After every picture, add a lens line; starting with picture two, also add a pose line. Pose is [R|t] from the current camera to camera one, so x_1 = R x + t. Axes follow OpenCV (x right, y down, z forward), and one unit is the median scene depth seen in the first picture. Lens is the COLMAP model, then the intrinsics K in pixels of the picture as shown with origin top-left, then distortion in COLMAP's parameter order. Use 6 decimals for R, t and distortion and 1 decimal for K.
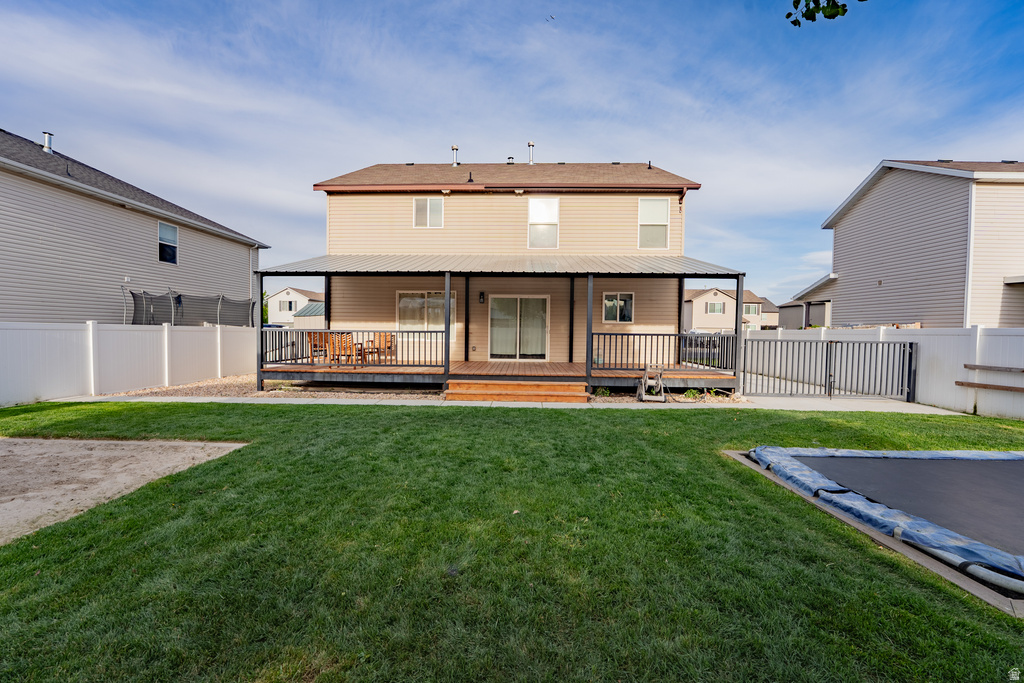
lens RADIAL K [[413.0, 0, 512.0], [0, 413.0, 341.5], [0, 0, 1]] dist [-0.032958, 0.000321]
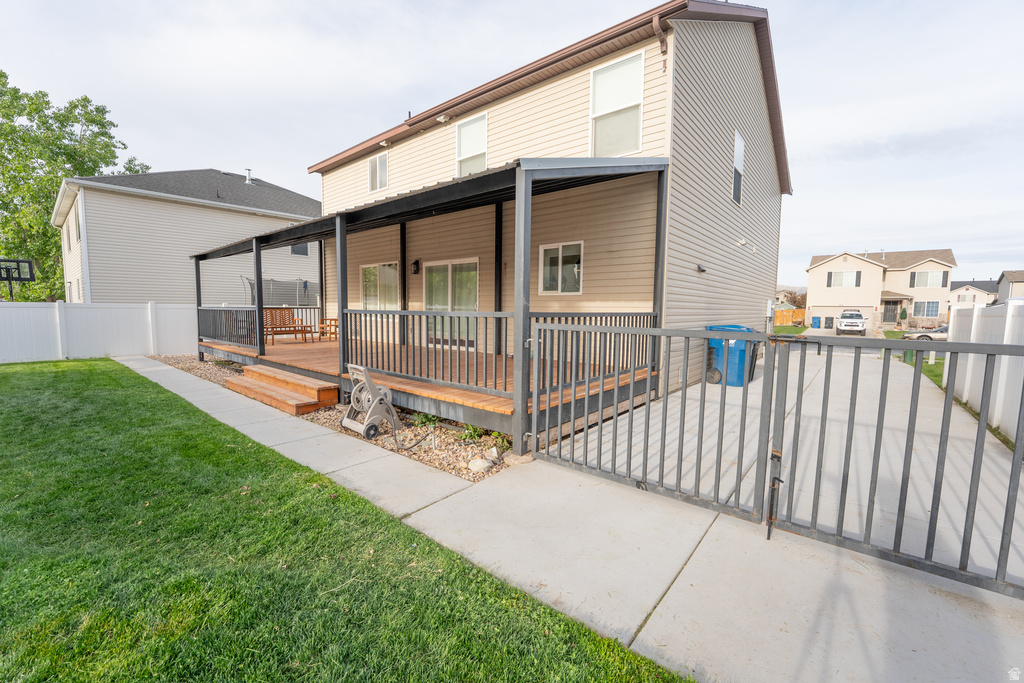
lens RADIAL K [[413.0, 0, 512.0], [0, 413.0, 341.5], [0, 0, 1]] dist [-0.032958, 0.000321]
pose [[0.797765, 0.044560, -0.601320, 0.563702], [-0.018630, 0.998611, 0.049283, -0.005049], [0.602681, -0.028114, 0.797487, 0.469368]]
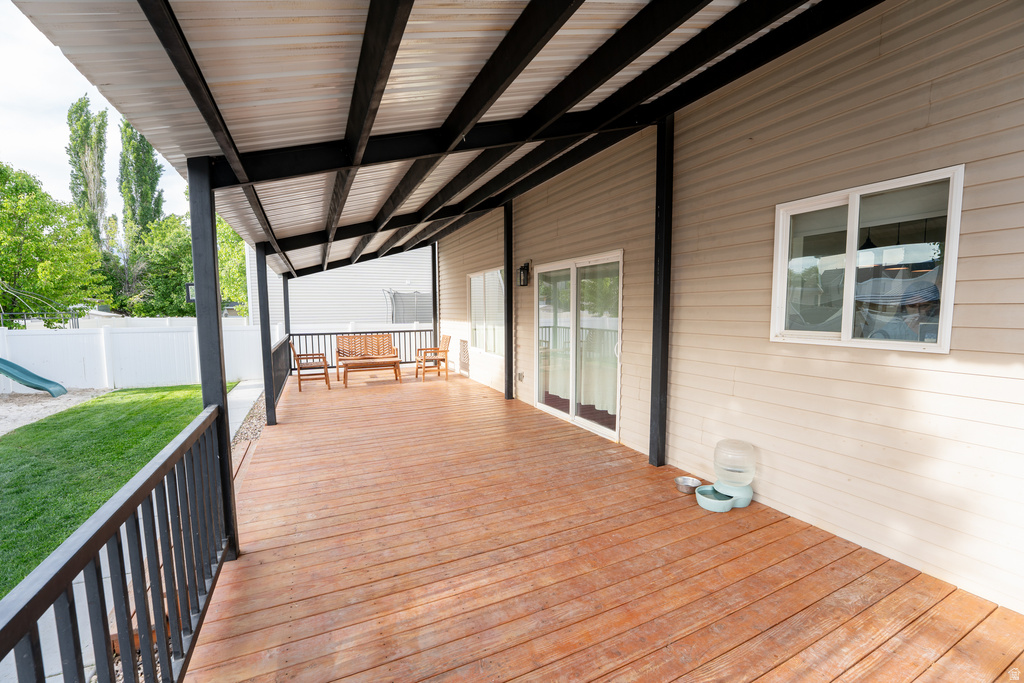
lens RADIAL K [[413.0, 0, 512.0], [0, 413.0, 341.5], [0, 0, 1]] dist [-0.032958, 0.000321]
pose [[0.475579, 0.055456, -0.877923, 0.350493], [-0.017027, 0.998404, 0.053842, -0.053820], [0.879508, -0.010657, 0.475765, 0.754388]]
